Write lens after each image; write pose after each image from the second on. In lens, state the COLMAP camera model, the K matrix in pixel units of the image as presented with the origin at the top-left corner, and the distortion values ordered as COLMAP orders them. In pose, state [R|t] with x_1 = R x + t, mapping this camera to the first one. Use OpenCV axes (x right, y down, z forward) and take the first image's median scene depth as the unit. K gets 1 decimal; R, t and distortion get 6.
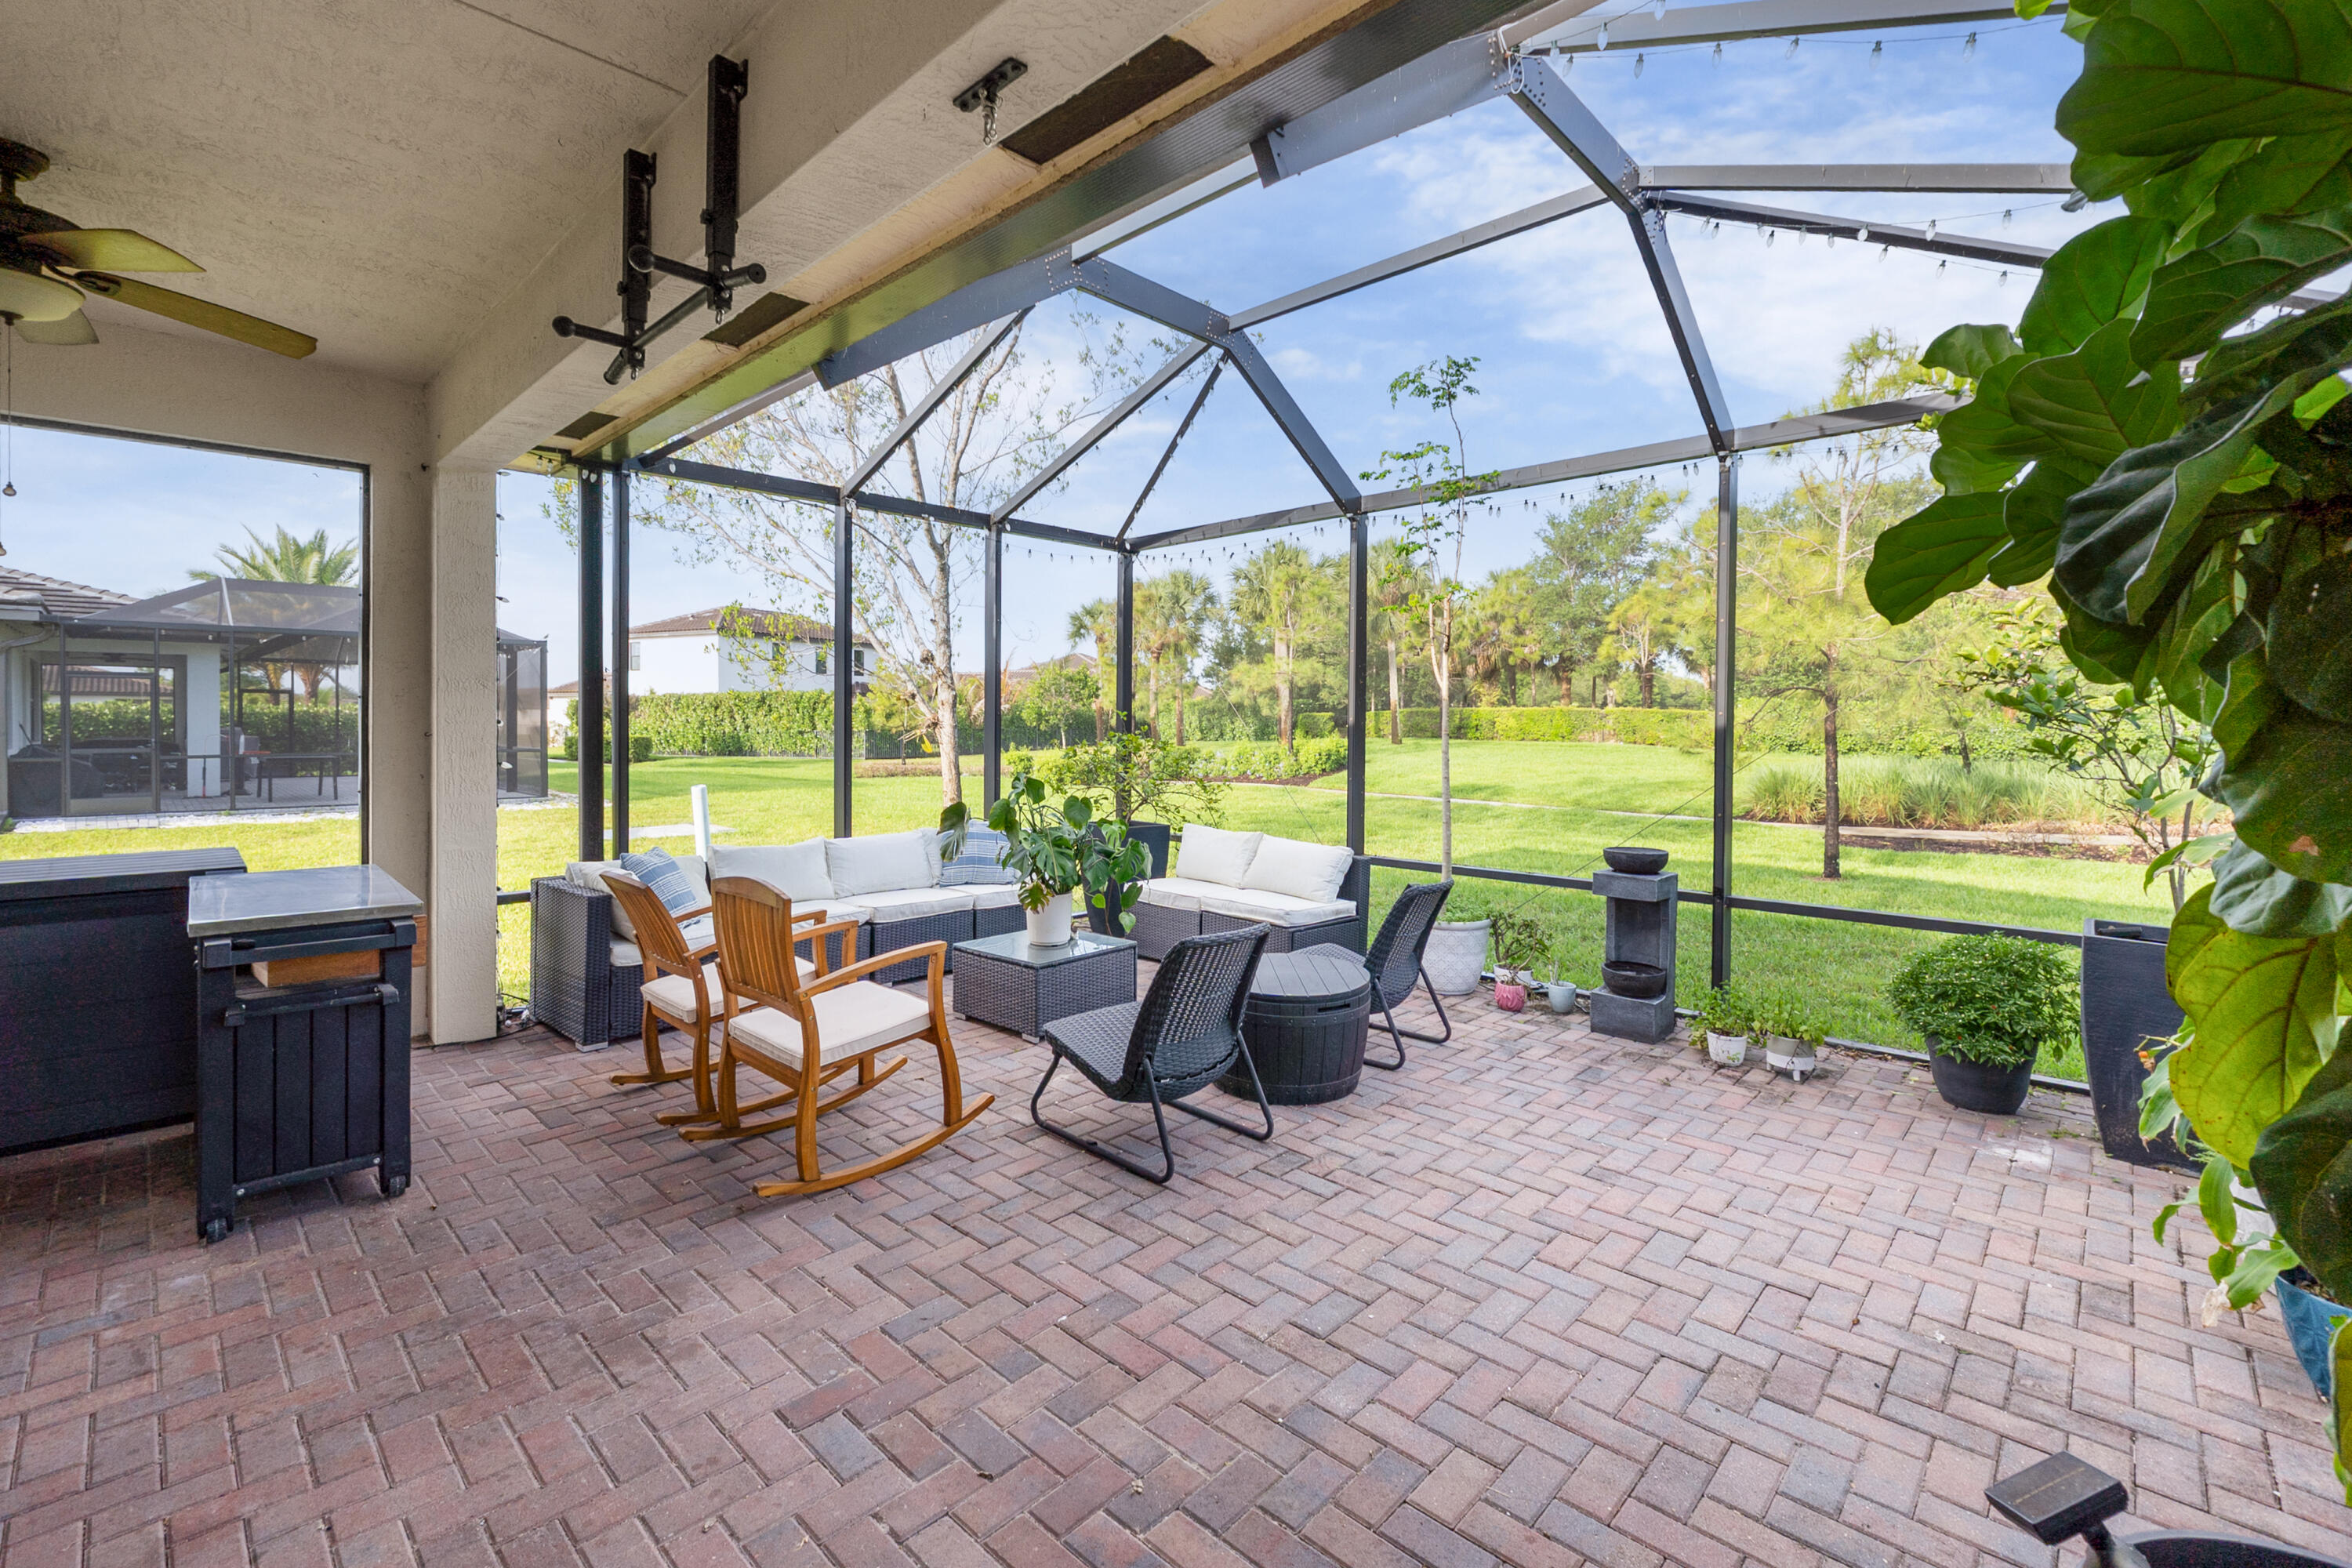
lens RADIAL K [[1010.0, 0, 1167.7], [0, 1010.0, 728.8], [0, 0, 1]] dist [-0.001780, -0.000120]
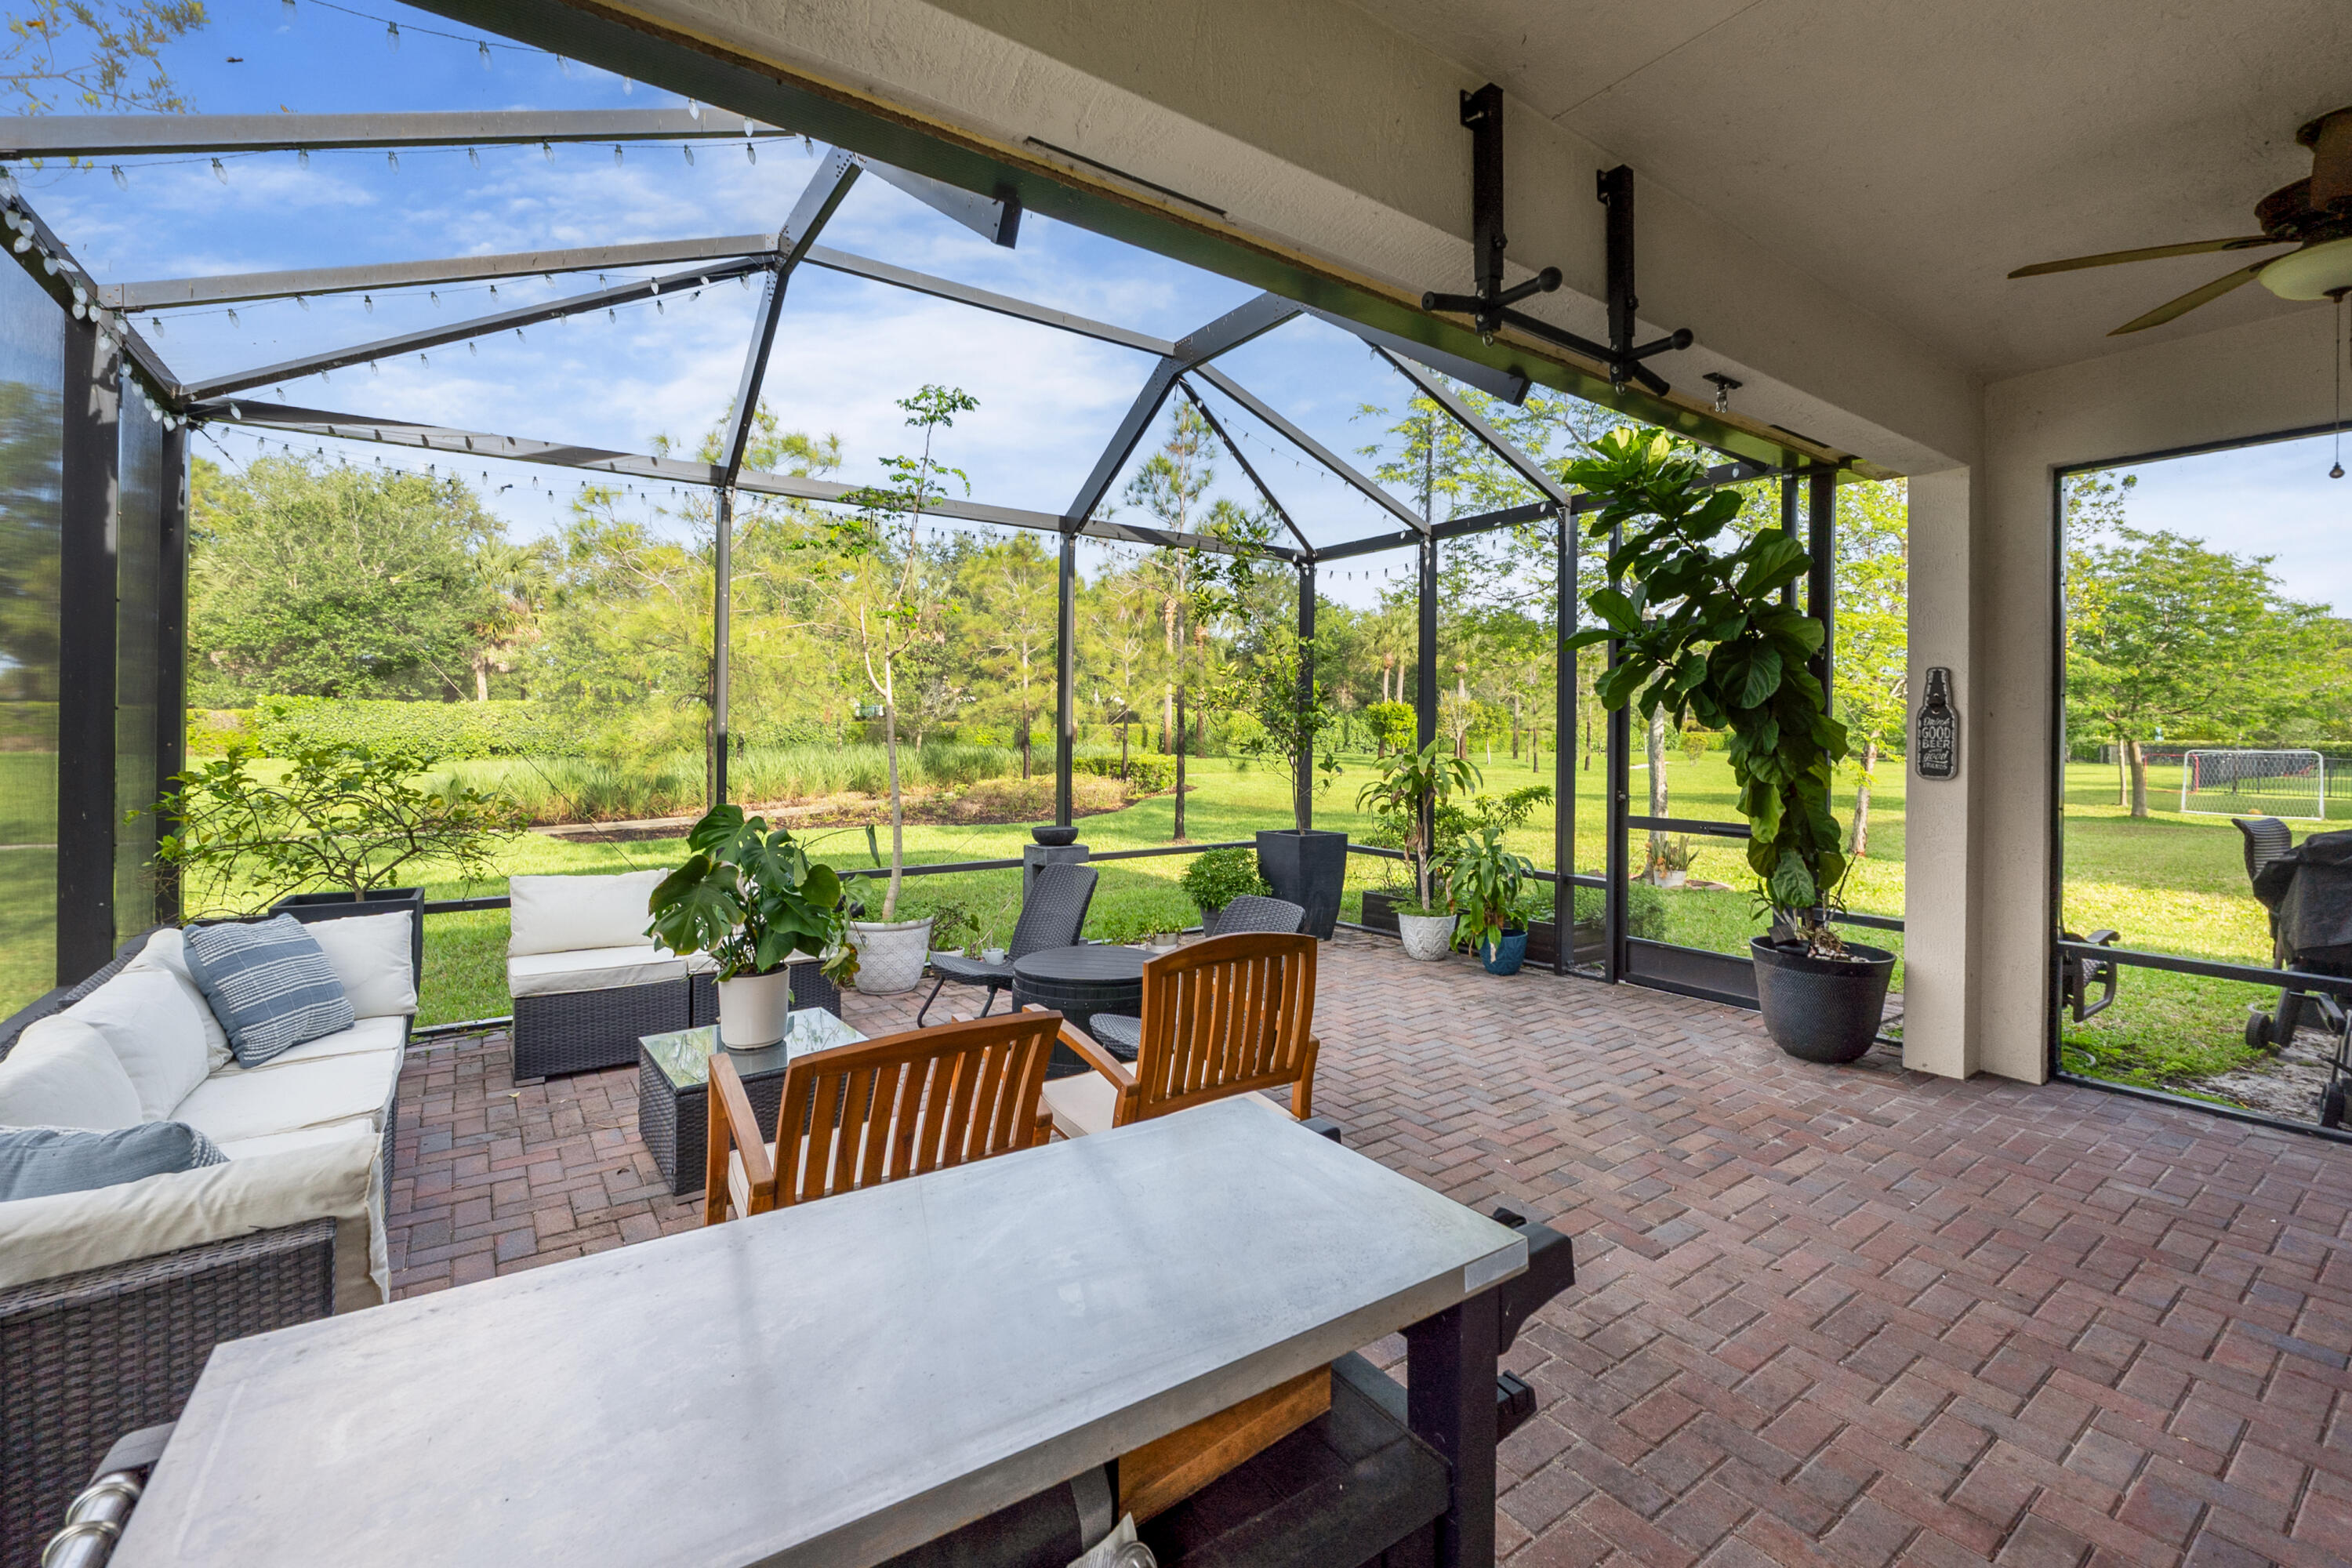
lens RADIAL K [[1010.0, 0, 1197.7], [0, 1010.0, 732.3], [0, 0, 1]] dist [-0.001780, -0.000120]
pose [[0.175594, -0.001423, 0.984462, -1.603814], [-0.001543, 0.999997, 0.001720, -0.010410], [-0.984462, -0.001821, 0.175591, 1.217919]]
